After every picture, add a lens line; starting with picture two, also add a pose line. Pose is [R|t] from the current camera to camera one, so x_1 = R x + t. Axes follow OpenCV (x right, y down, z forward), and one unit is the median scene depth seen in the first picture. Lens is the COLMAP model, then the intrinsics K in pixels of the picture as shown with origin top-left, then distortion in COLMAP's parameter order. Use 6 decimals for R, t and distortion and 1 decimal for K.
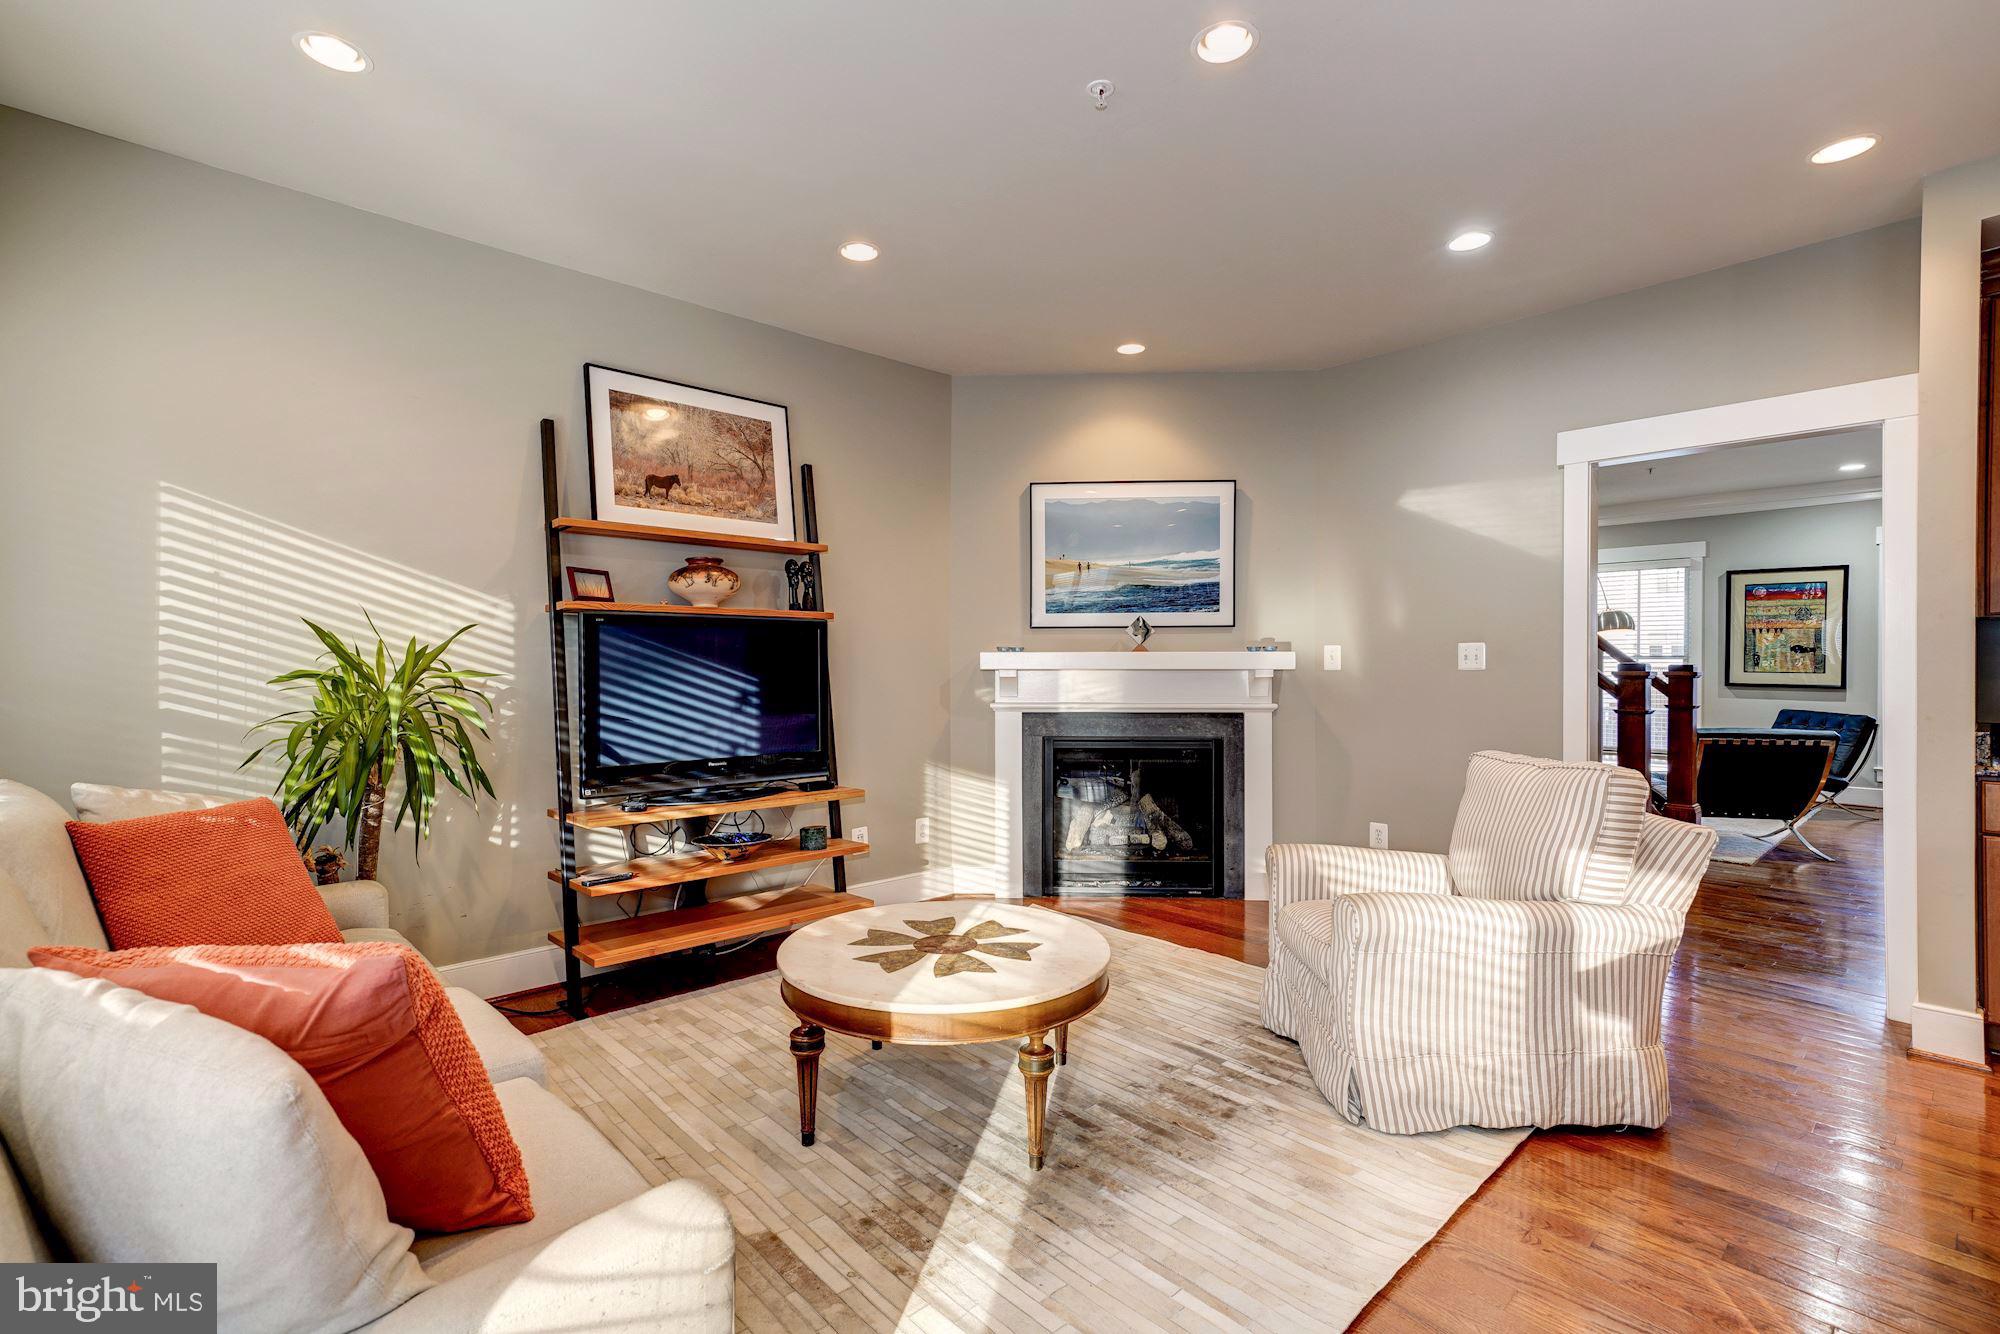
lens RADIAL K [[896.8, 0, 991.8], [0, 896.8, 656.3], [0, 0, 1]] dist [0.012360, 0.001632]
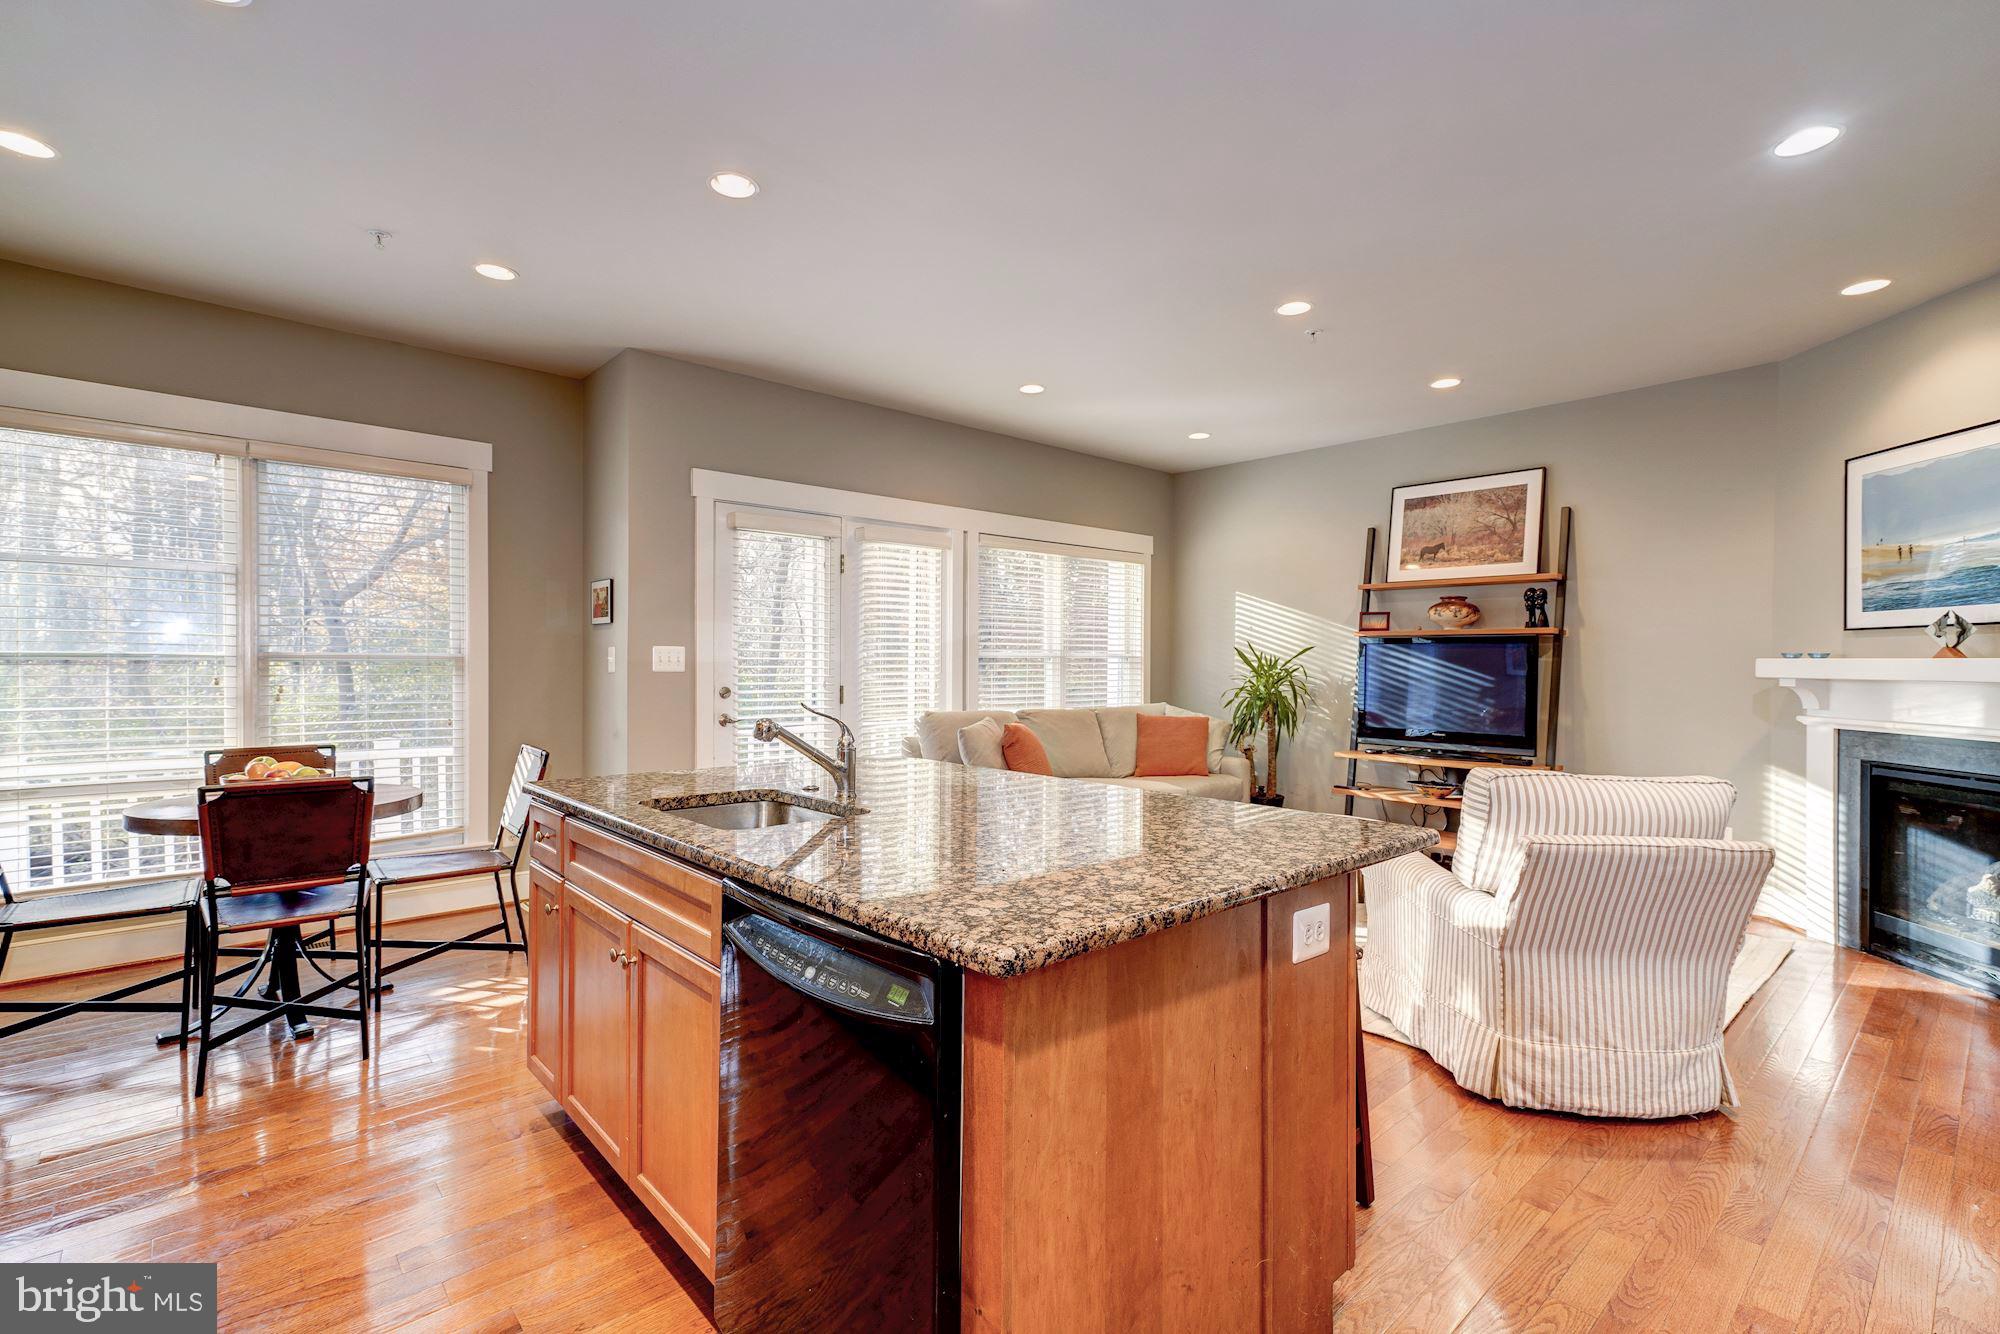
lens RADIAL K [[896.8, 0, 992.3], [0, 896.8, 662.3], [0, 0, 1]] dist [0.012360, 0.001632]
pose [[-0.004024, 0.000725, -0.999992, 1.071881], [-0.001269, 0.999999, 0.000730, -0.000892], [0.999991, 0.001272, -0.004023, 0.227242]]
